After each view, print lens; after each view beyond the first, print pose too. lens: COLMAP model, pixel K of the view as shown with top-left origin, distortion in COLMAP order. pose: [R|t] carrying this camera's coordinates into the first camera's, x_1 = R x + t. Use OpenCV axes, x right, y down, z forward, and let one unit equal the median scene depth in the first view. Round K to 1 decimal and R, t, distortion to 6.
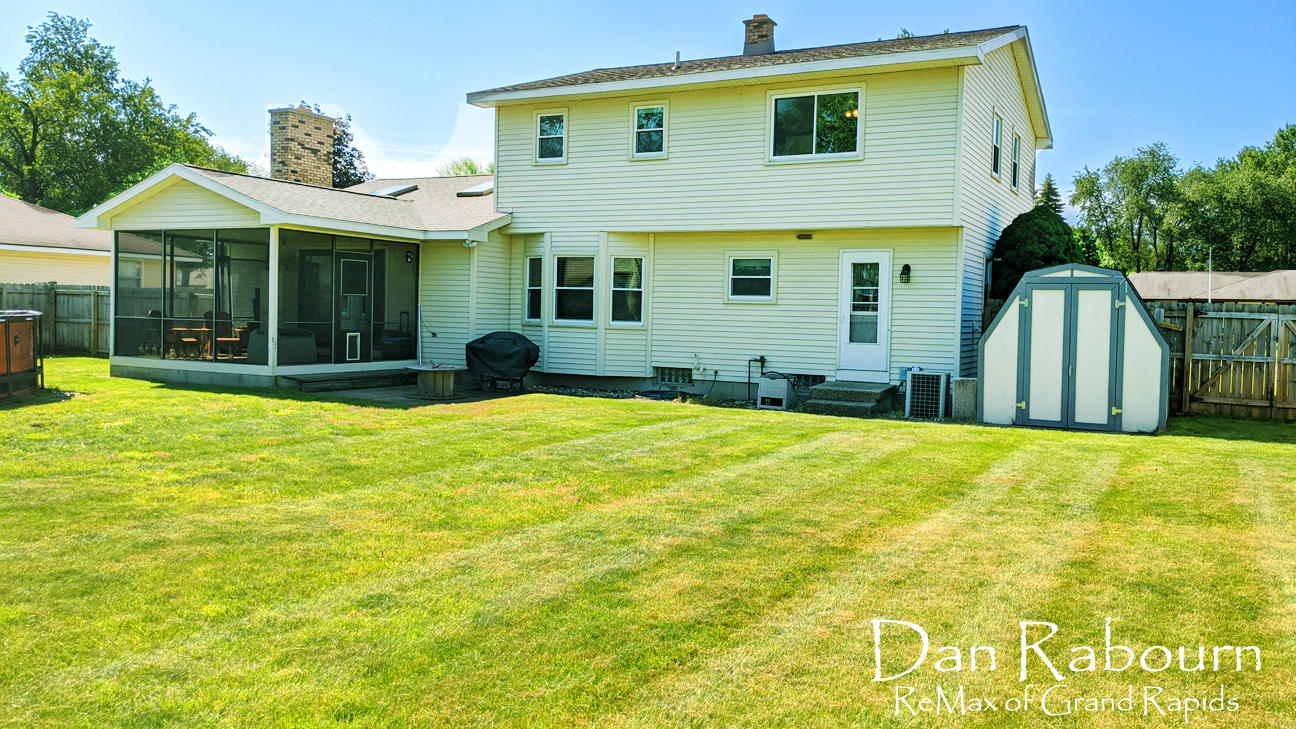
lens RADIAL K [[1039.9, 0, 649.8], [0, 1039.9, 361.9], [0, 0, 1]] dist [0.007977, -0.005728]
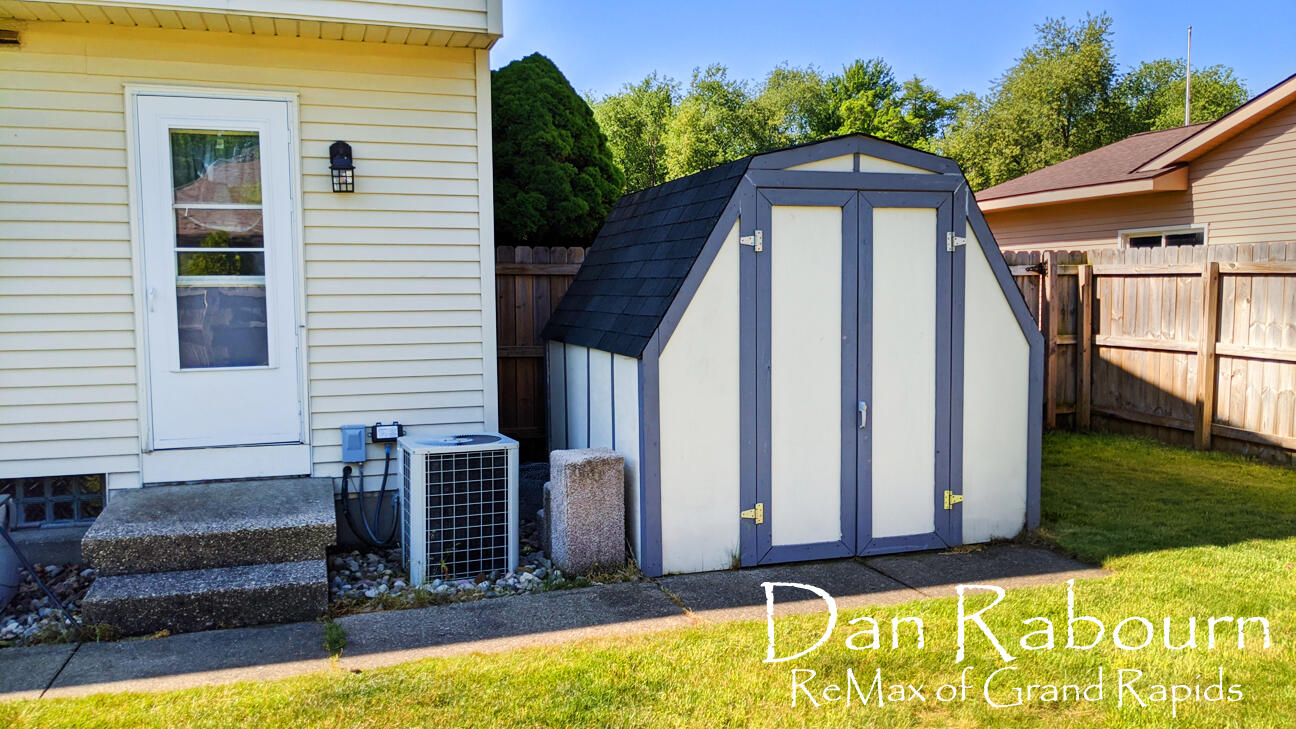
lens RADIAL K [[1039.9, 0, 656.1], [0, 1039.9, 361.1], [0, 0, 1]] dist [0.007977, -0.005728]
pose [[0.696396, -0.074613, 0.713768, 0.063694], [0.054145, 0.997209, 0.051414, -0.032323], [-0.715612, 0.002842, 0.698492, 0.708645]]
